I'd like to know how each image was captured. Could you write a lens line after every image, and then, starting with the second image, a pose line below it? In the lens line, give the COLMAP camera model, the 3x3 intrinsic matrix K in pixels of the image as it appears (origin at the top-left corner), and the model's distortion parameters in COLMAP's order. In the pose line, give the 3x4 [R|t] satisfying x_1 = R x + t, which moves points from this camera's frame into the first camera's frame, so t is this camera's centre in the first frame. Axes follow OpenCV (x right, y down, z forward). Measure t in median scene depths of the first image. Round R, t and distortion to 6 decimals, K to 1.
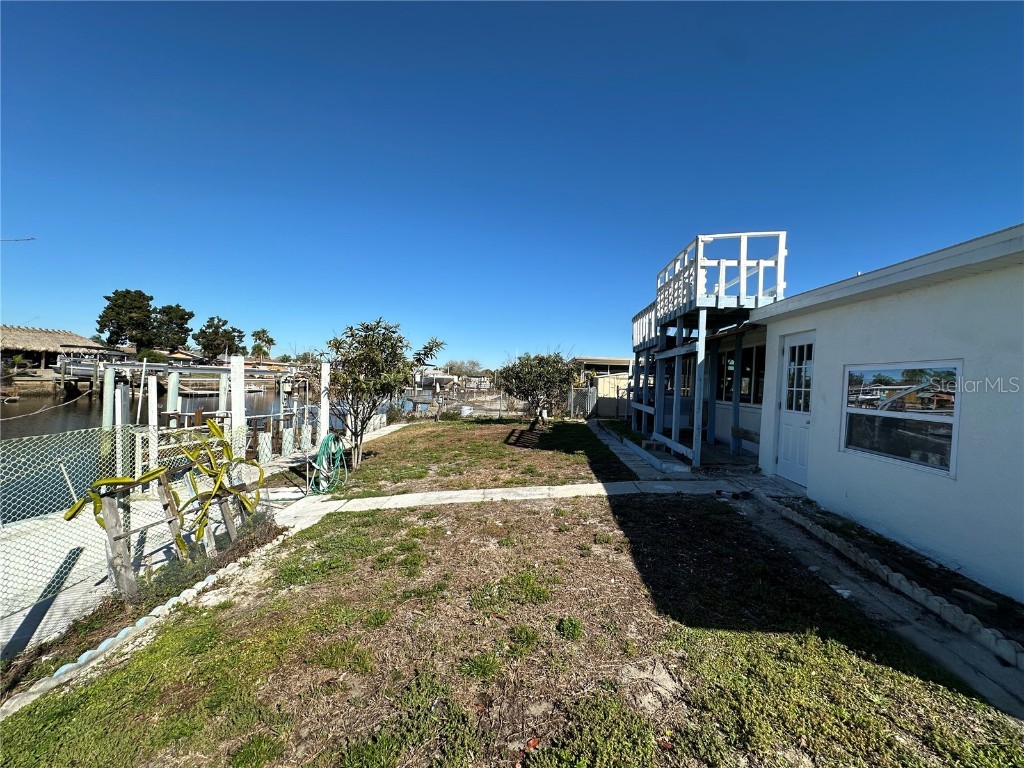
lens RADIAL K [[409.9, 0, 510.7], [0, 409.9, 383.1], [0, 0, 1]] dist [-0.003878, 0.001264]
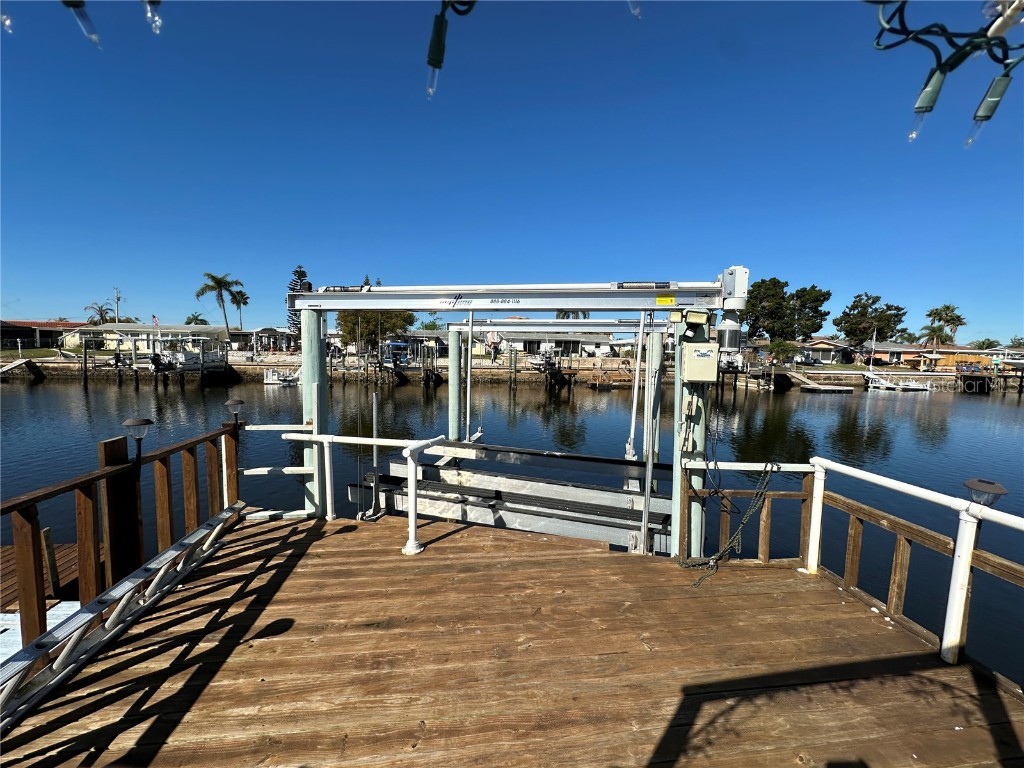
lens RADIAL K [[409.9, 0, 510.9], [0, 409.9, 382.0], [0, 0, 1]] dist [-0.003878, 0.001264]
pose [[0.196481, 0.027854, -0.980112, -0.087891], [-0.019744, 0.999506, 0.024448, 0.003886], [0.980309, 0.014548, 0.196934, 0.211787]]
